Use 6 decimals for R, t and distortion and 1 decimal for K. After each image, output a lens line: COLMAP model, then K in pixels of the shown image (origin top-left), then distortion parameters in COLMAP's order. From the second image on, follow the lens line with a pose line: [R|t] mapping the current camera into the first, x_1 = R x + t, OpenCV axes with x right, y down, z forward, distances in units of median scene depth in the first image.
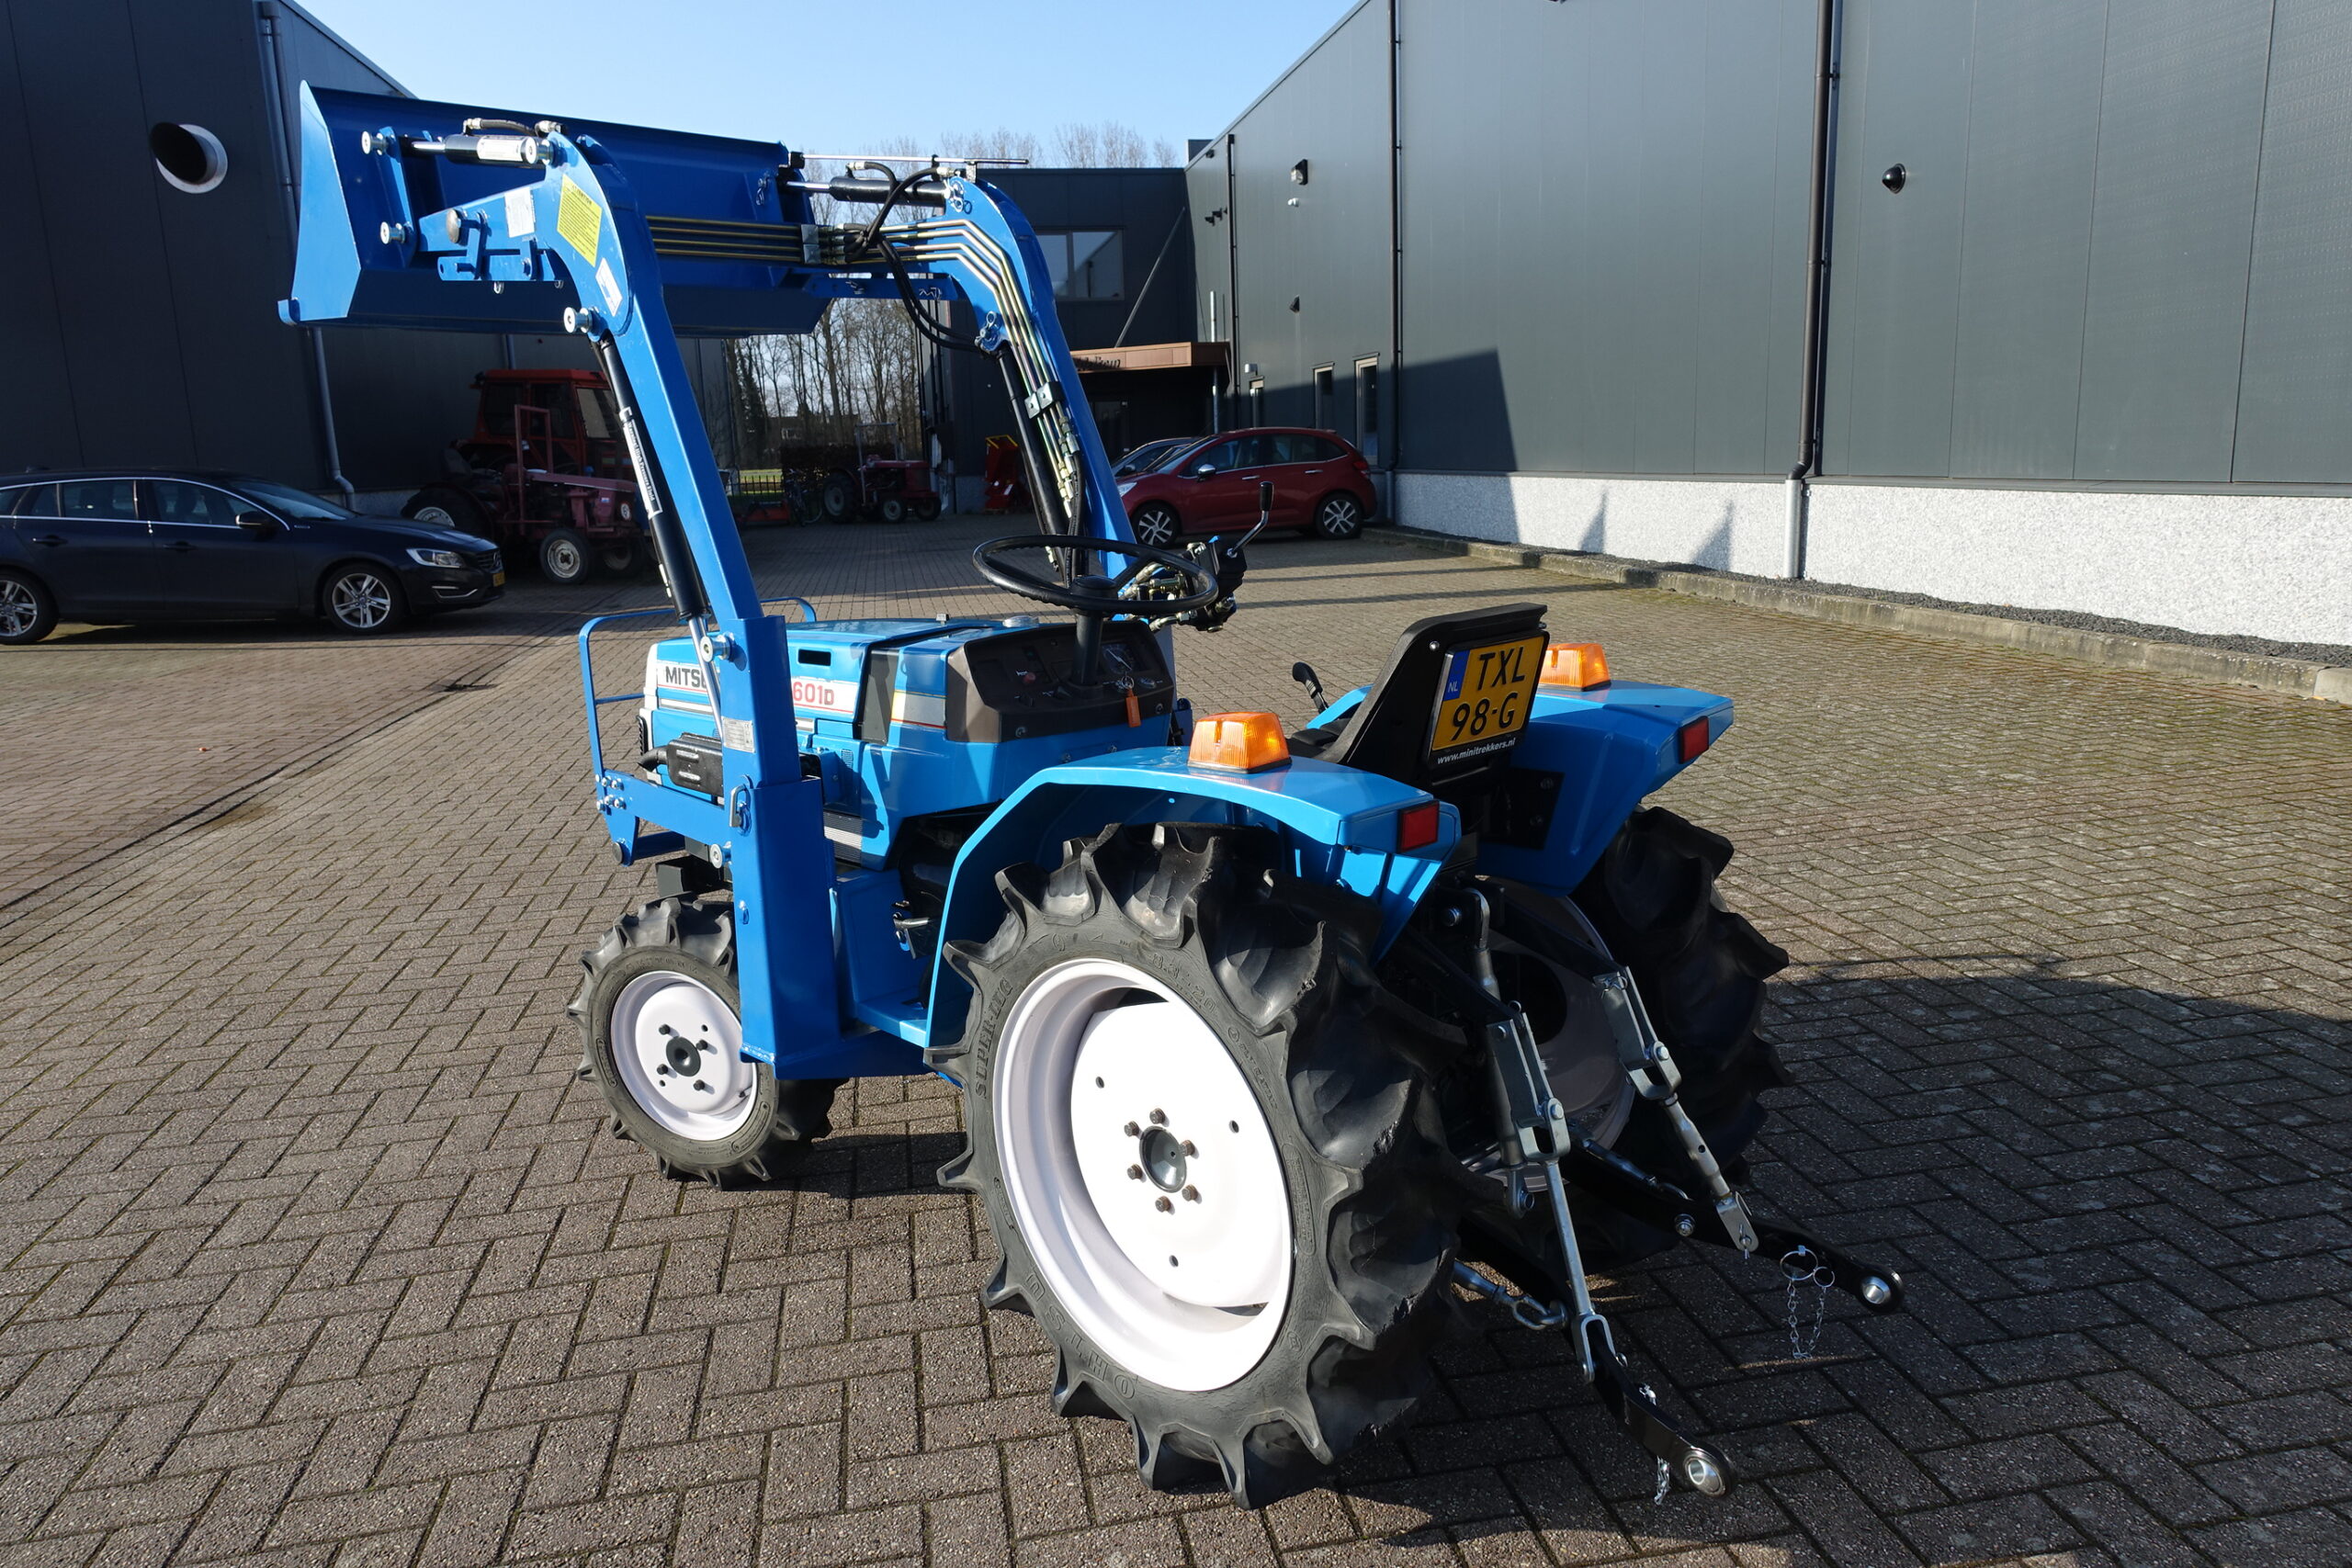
lens RADIAL K [[1630.4, 0, 1178.1], [0, 1630.4, 795.9], [0, 0, 1]] dist [0.001379, -0.004013]
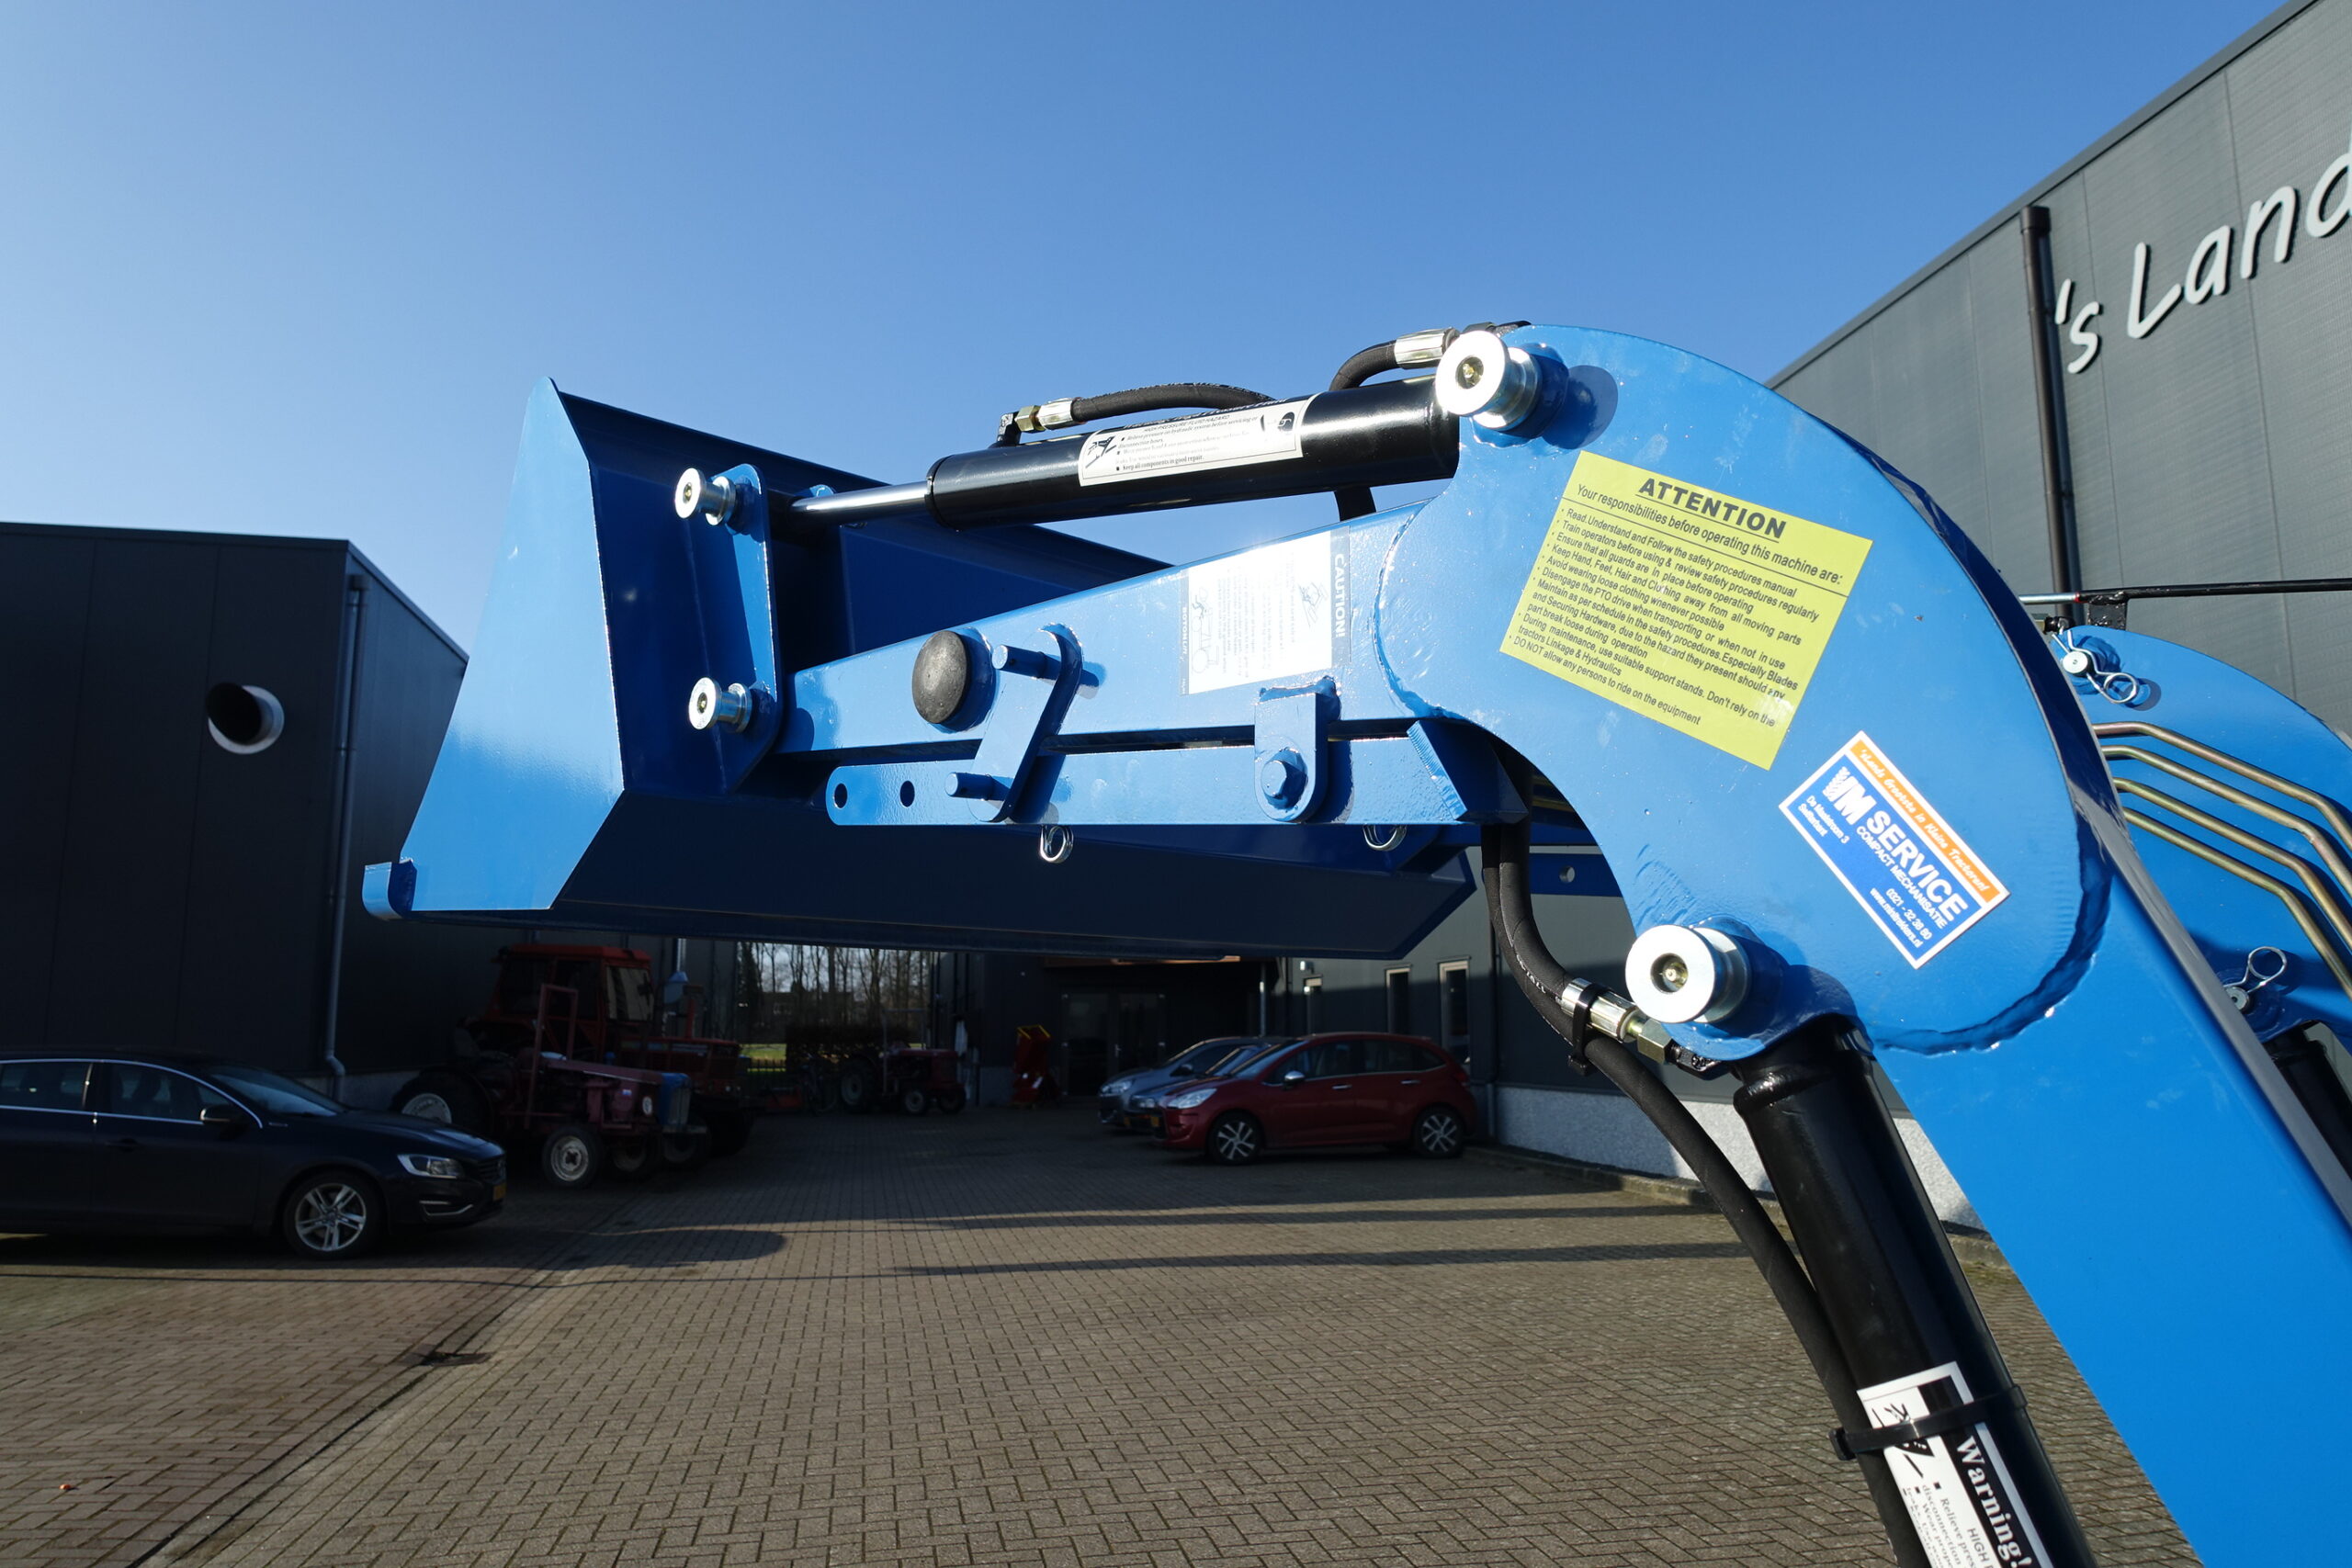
lens RADIAL K [[1615.0, 0, 1176.0], [0, 1615.0, 786.1], [0, 0, 1]] dist [-0.007488, -0.000821]
pose [[0.999420, 0.032528, 0.010127, -0.093262], [-0.026840, 0.934875, -0.353961, -0.048320], [-0.020981, 0.353483, 0.935205, 0.160309]]
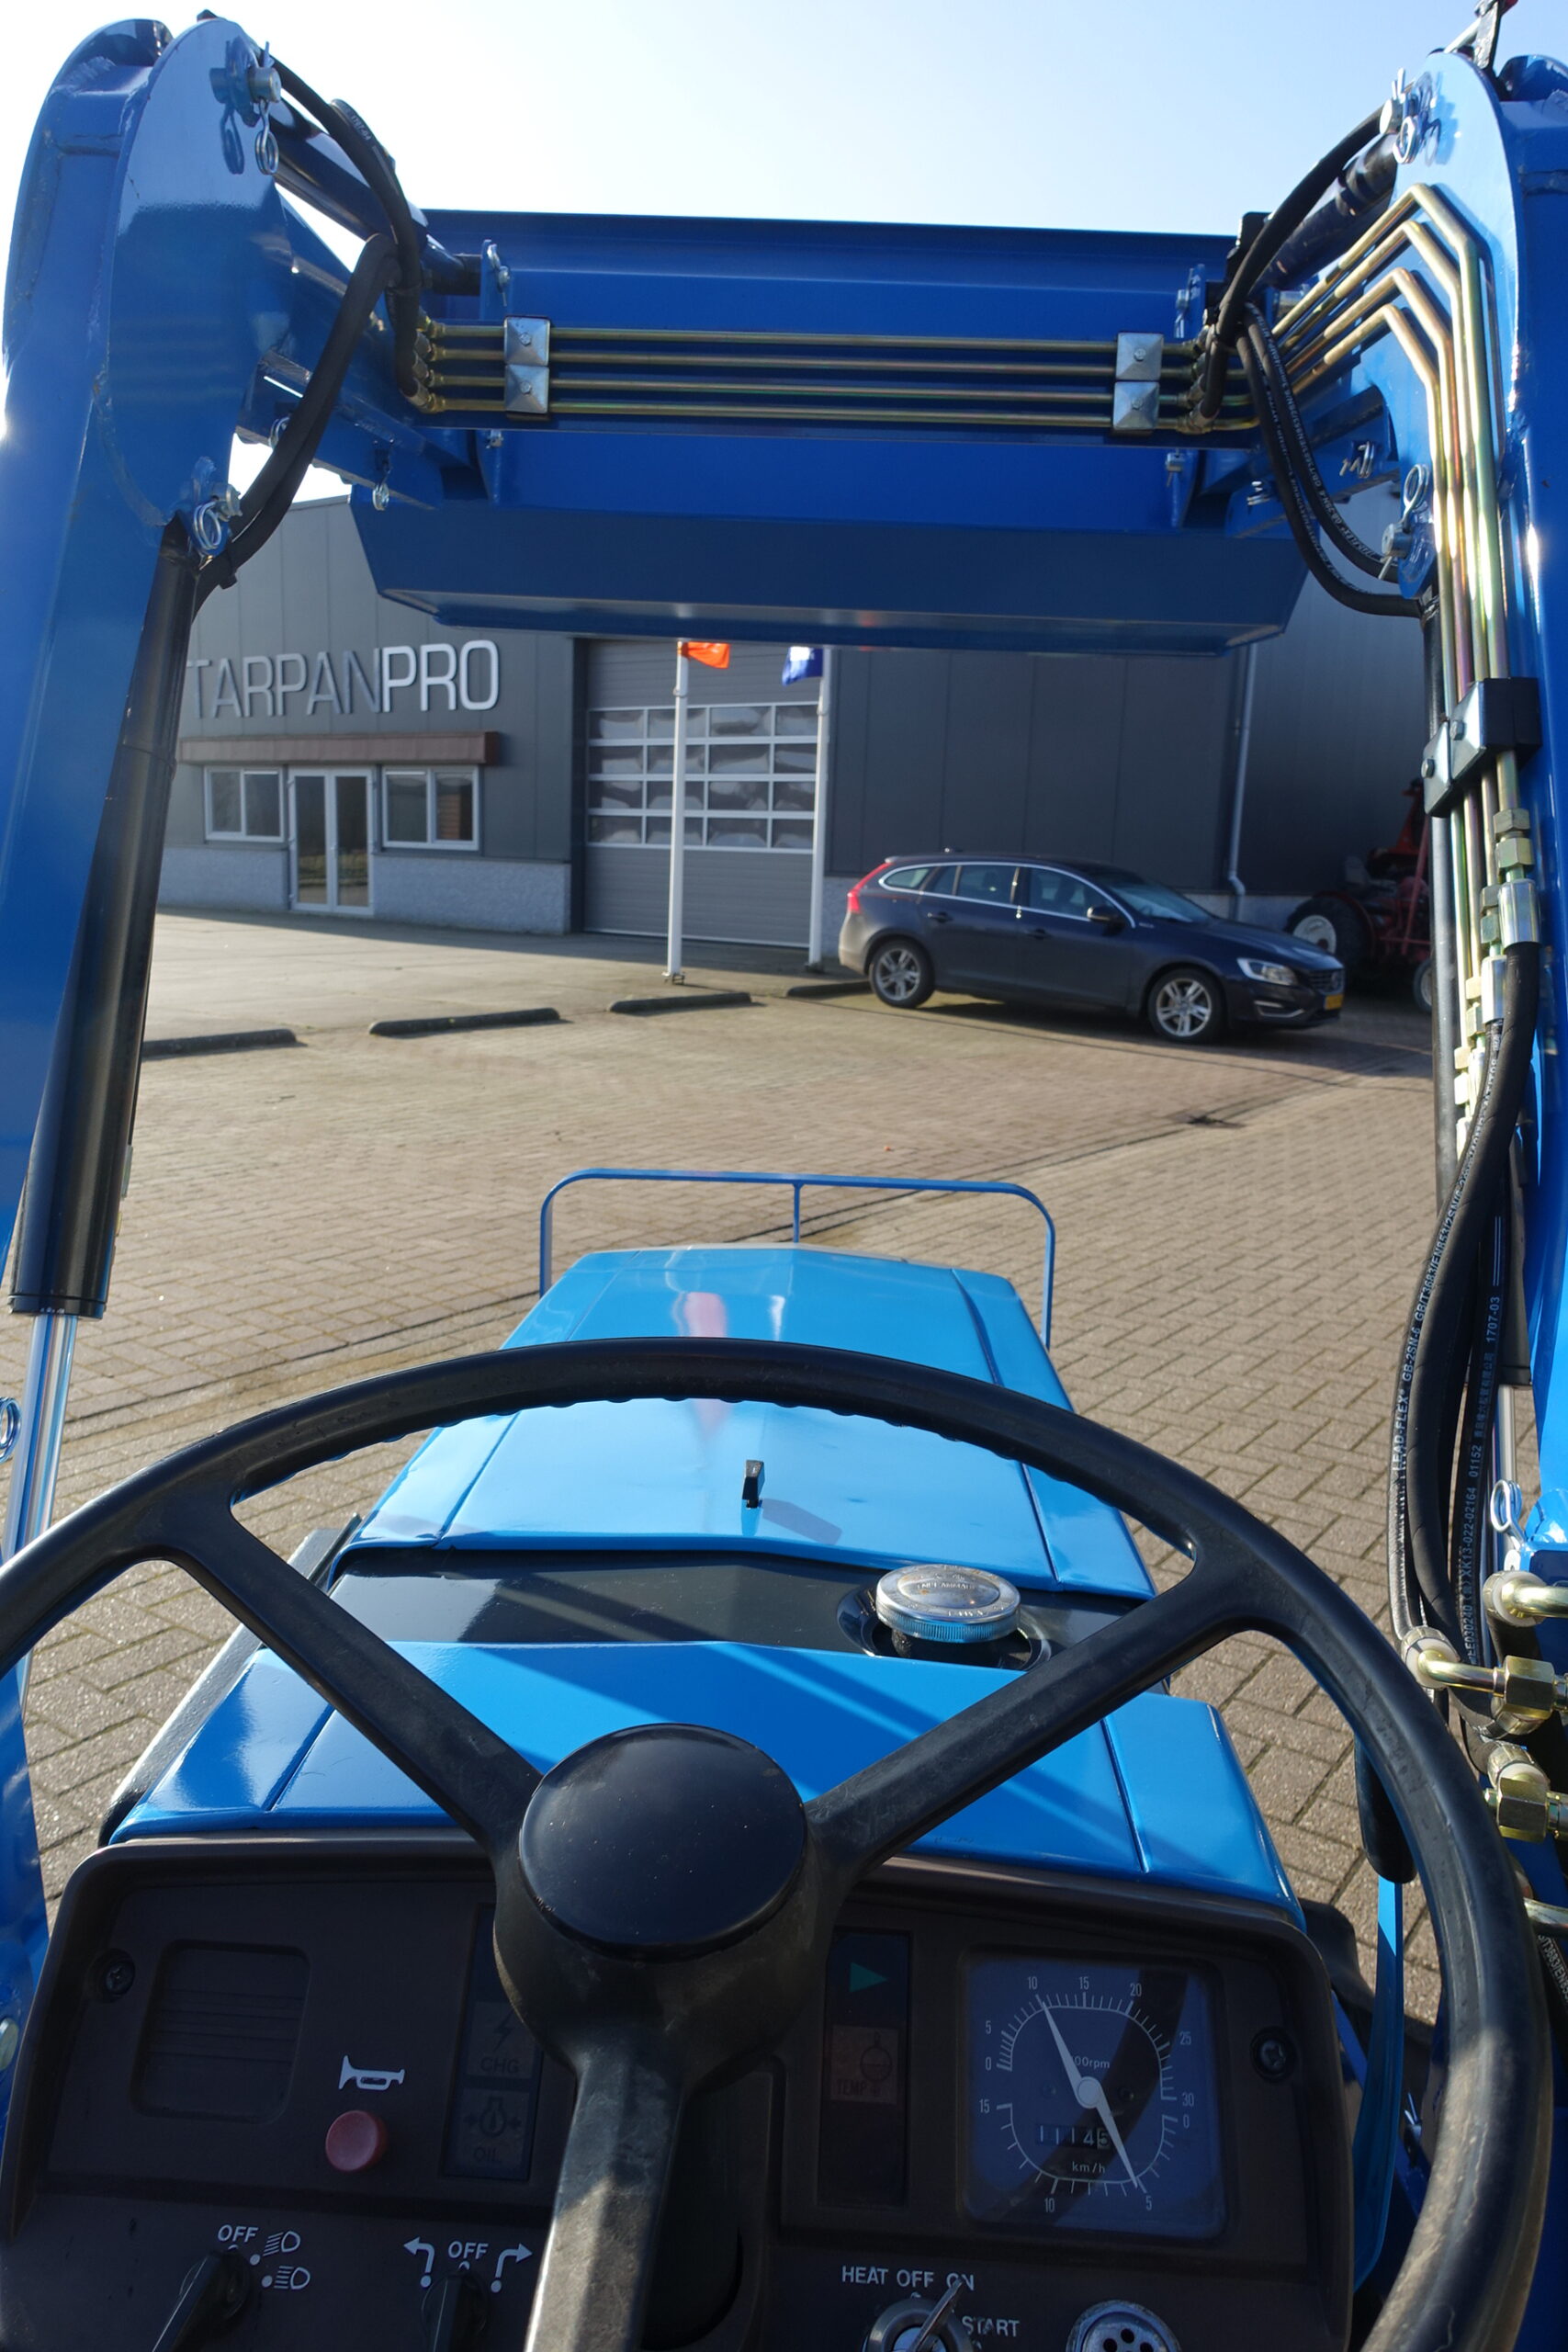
lens RADIAL K [[1611.6, 0, 778.1], [0, 1611.6, 1186.7], [0, 0, 1]] dist [-0.010670, 0.004981]
pose [[0.690693, 0.202599, -0.694188, 0.009807], [-0.209576, 0.974835, 0.075986, -0.040466], [0.692114, 0.093003, 0.715772, 0.177579]]
